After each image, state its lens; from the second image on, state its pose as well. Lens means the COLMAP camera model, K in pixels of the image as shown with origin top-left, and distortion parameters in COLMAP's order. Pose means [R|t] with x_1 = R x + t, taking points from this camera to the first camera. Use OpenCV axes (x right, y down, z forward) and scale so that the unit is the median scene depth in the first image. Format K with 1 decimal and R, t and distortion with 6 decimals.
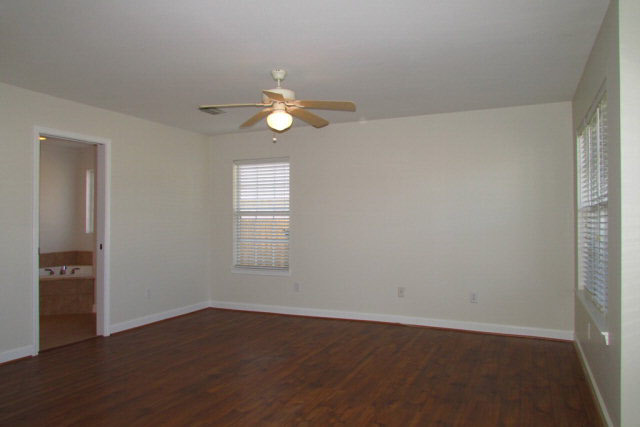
lens RADIAL K [[466.8, 0, 315.0], [0, 466.8, 213.3], [0, 0, 1]] dist [-0.007346, -0.005764]
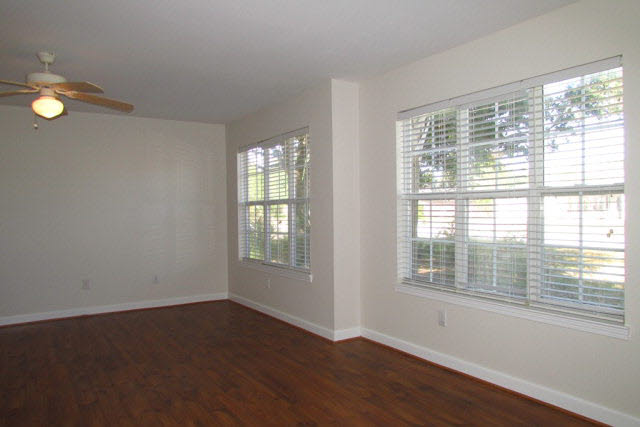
lens RADIAL K [[466.8, 0, 315.0], [0, 466.8, 213.3], [0, 0, 1]] dist [-0.007346, -0.005764]
pose [[0.537321, -0.011731, 0.843296, -0.578803], [0.003463, 0.999926, 0.011704, 0.005821], [-0.843371, -0.003369, 0.537321, 0.044385]]
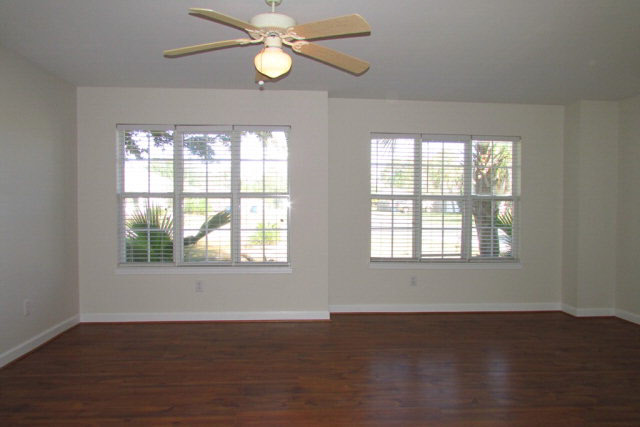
lens RADIAL K [[466.8, 0, 315.0], [0, 466.8, 213.3], [0, 0, 1]] dist [-0.007346, -0.005764]
pose [[-0.492555, -0.012425, 0.870193, -0.718227], [-0.011208, 0.999906, 0.007933, 0.021276], [-0.870209, -0.005846, -0.492647, 1.288665]]
